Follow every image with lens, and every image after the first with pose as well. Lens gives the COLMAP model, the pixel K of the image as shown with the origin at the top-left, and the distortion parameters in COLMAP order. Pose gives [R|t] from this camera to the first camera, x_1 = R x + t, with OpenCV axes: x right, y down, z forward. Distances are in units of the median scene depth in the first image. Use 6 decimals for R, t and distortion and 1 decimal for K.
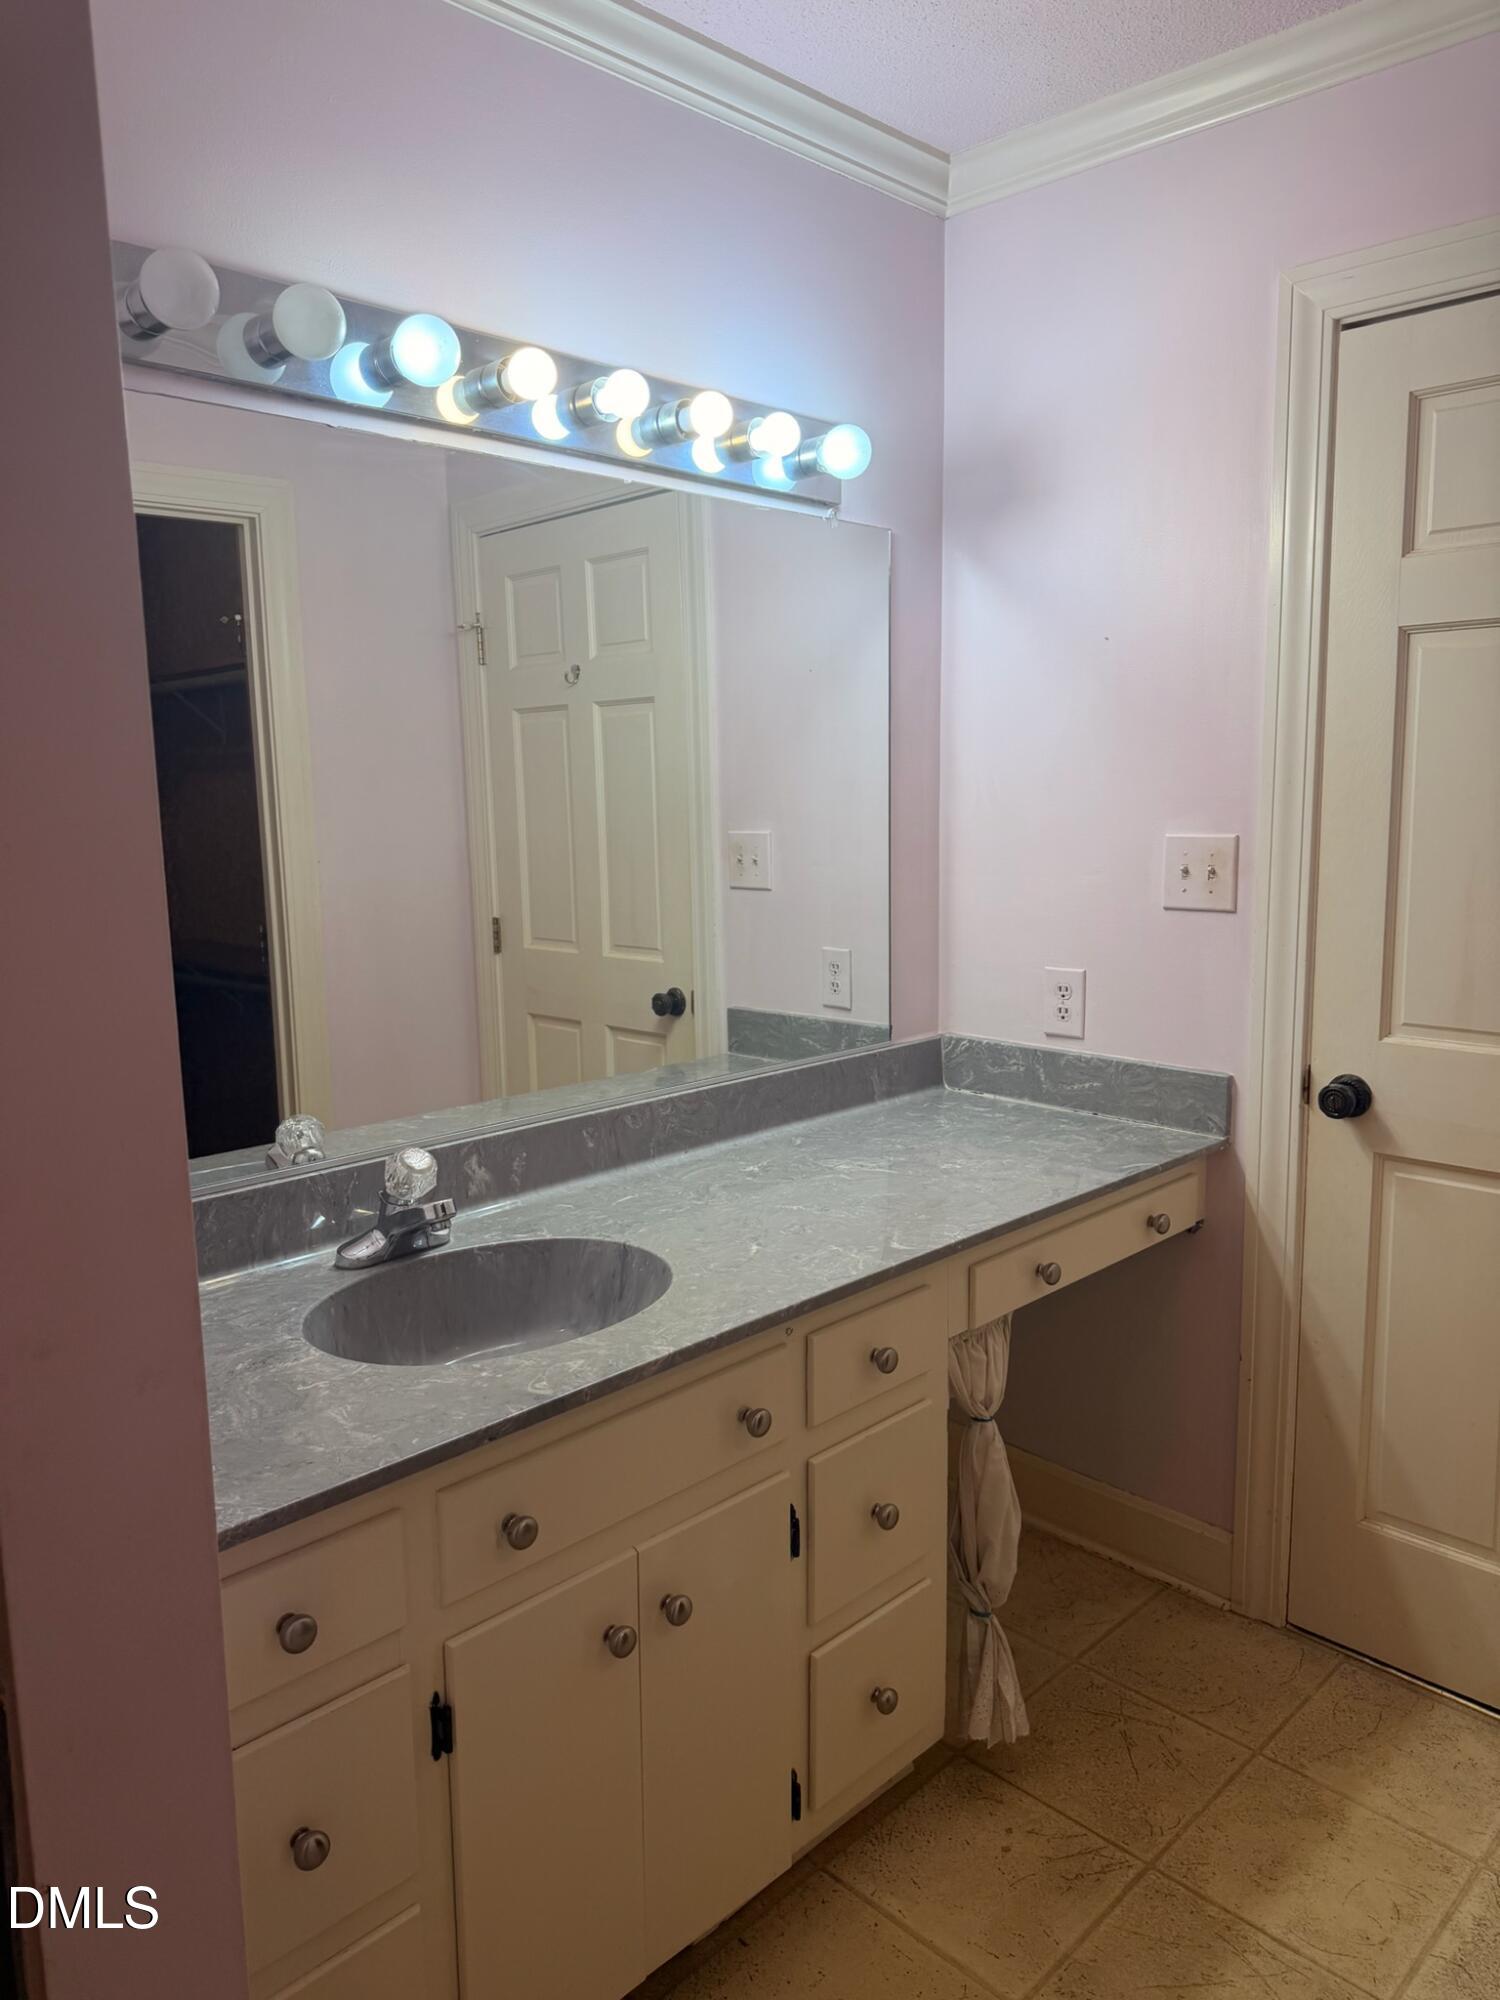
lens RADIAL K [[1412.4, 0, 750.0], [0, 1412.4, 1000.0], [0, 0, 1]] dist [0.058245, -0.083717]
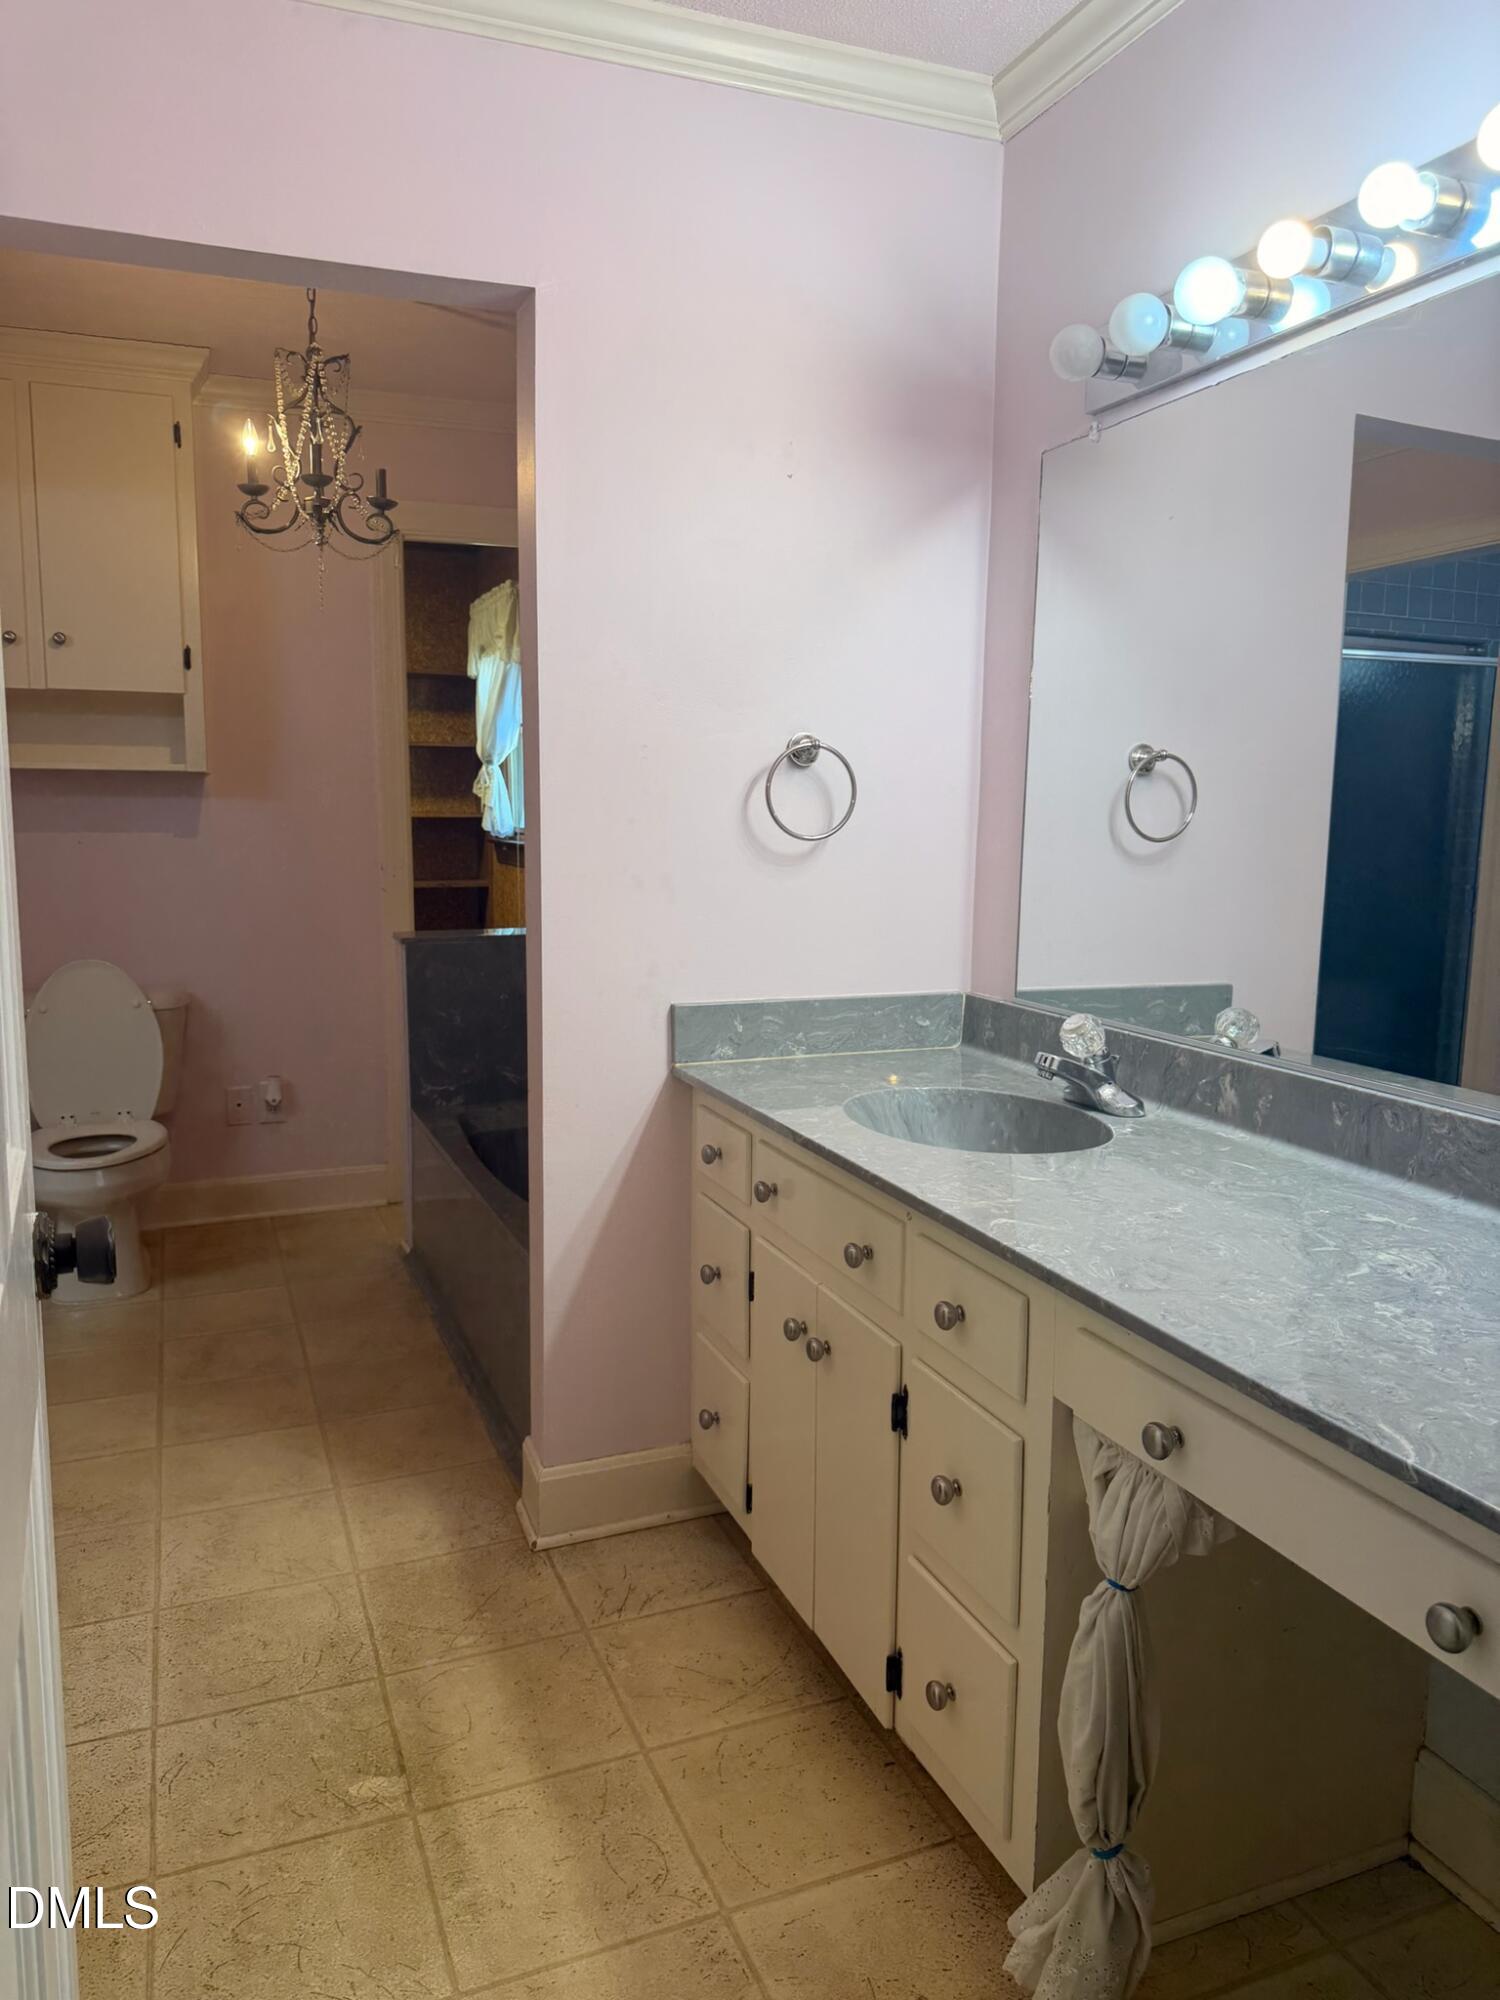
lens RADIAL K [[1412.4, 0, 750.0], [0, 1412.4, 1000.0], [0, 0, 1]] dist [0.058245, -0.083717]
pose [[-0.395587, 0.135278, -0.908411, 0.805210], [-0.143762, 0.967780, 0.206723, -0.095206], [0.907107, 0.212372, -0.363393, 1.000284]]
